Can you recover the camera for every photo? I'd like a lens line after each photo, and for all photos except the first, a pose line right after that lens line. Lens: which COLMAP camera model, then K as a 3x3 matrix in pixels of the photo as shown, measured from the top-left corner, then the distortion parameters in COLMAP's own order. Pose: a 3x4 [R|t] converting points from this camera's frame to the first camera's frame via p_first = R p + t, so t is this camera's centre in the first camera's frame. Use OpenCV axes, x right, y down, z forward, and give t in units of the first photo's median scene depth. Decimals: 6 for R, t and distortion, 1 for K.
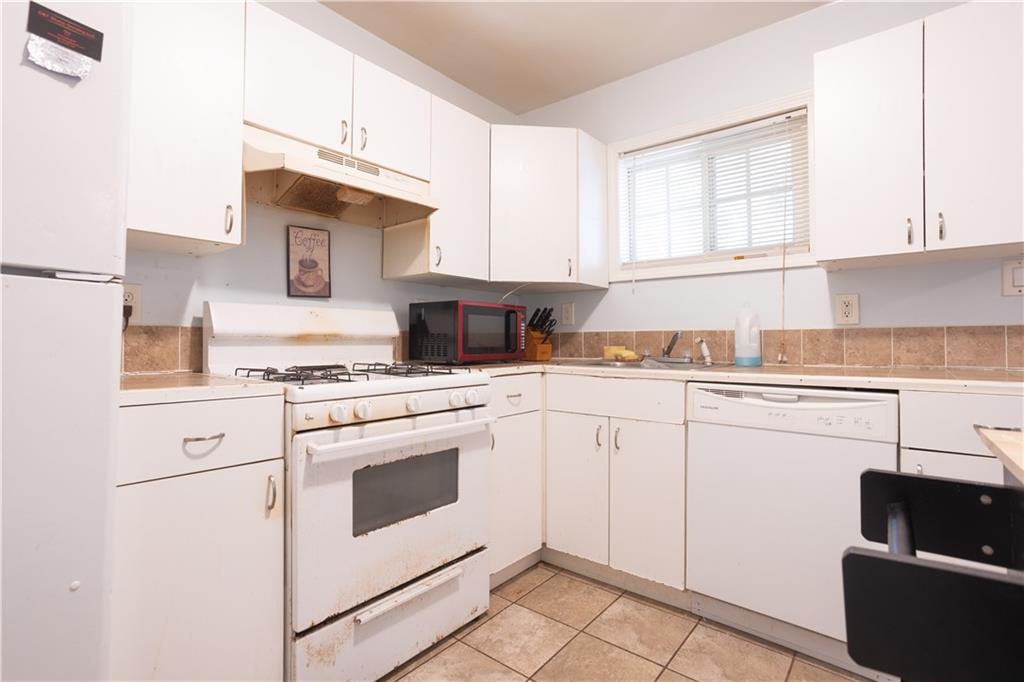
lens RADIAL K [[494.8, 0, 505.0], [0, 494.8, 337.1], [0, 0, 1]] dist [-0.041915, 0.025898]
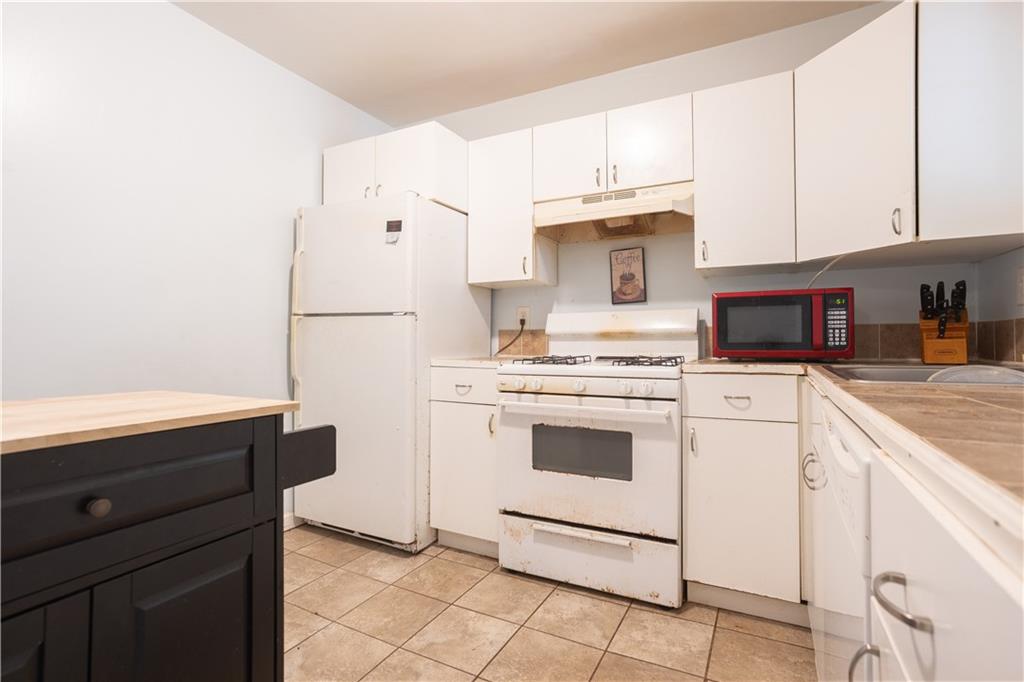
lens RADIAL K [[494.8, 0, 505.0], [0, 494.8, 337.1], [0, 0, 1]] dist [-0.041915, 0.025898]
pose [[0.195558, -0.010458, -0.980636, 0.853282], [0.012489, 0.999889, -0.008173, 0.014639], [0.980613, -0.010649, 0.195667, 0.467209]]
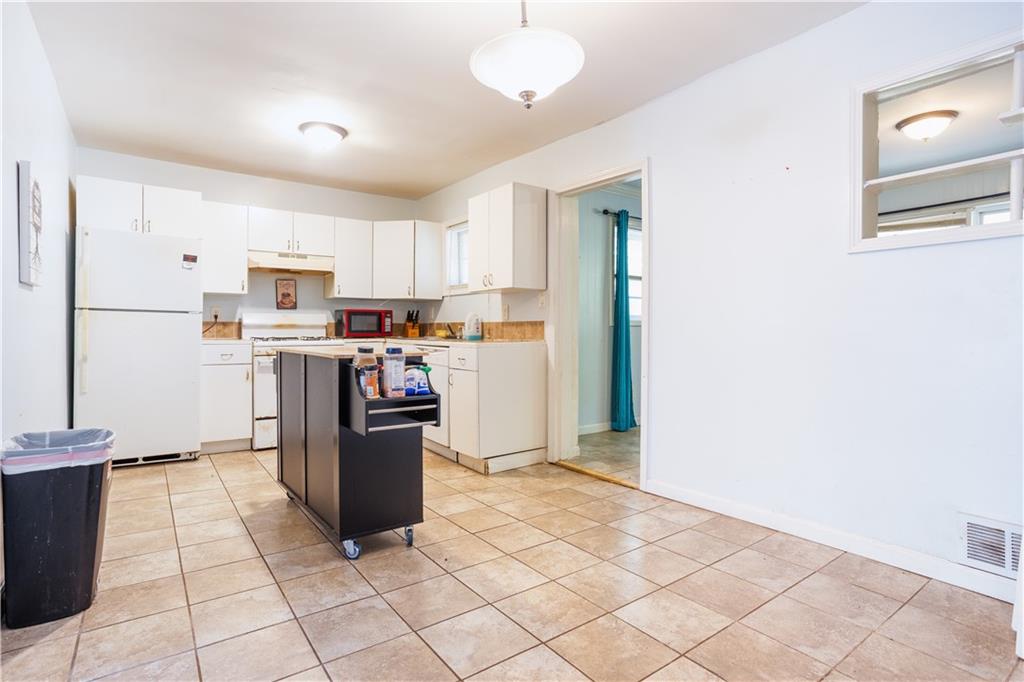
lens RADIAL K [[518.0, 0, 512.0], [0, 518.0, 341.0], [0, 0, 1]] dist [-0.047523, 0.000069]
pose [[0.969956, 0.008991, -0.243115, 1.364120], [-0.000700, 0.999416, 0.034171, -0.012054], [0.243280, -0.032974, 0.969395, -1.238285]]
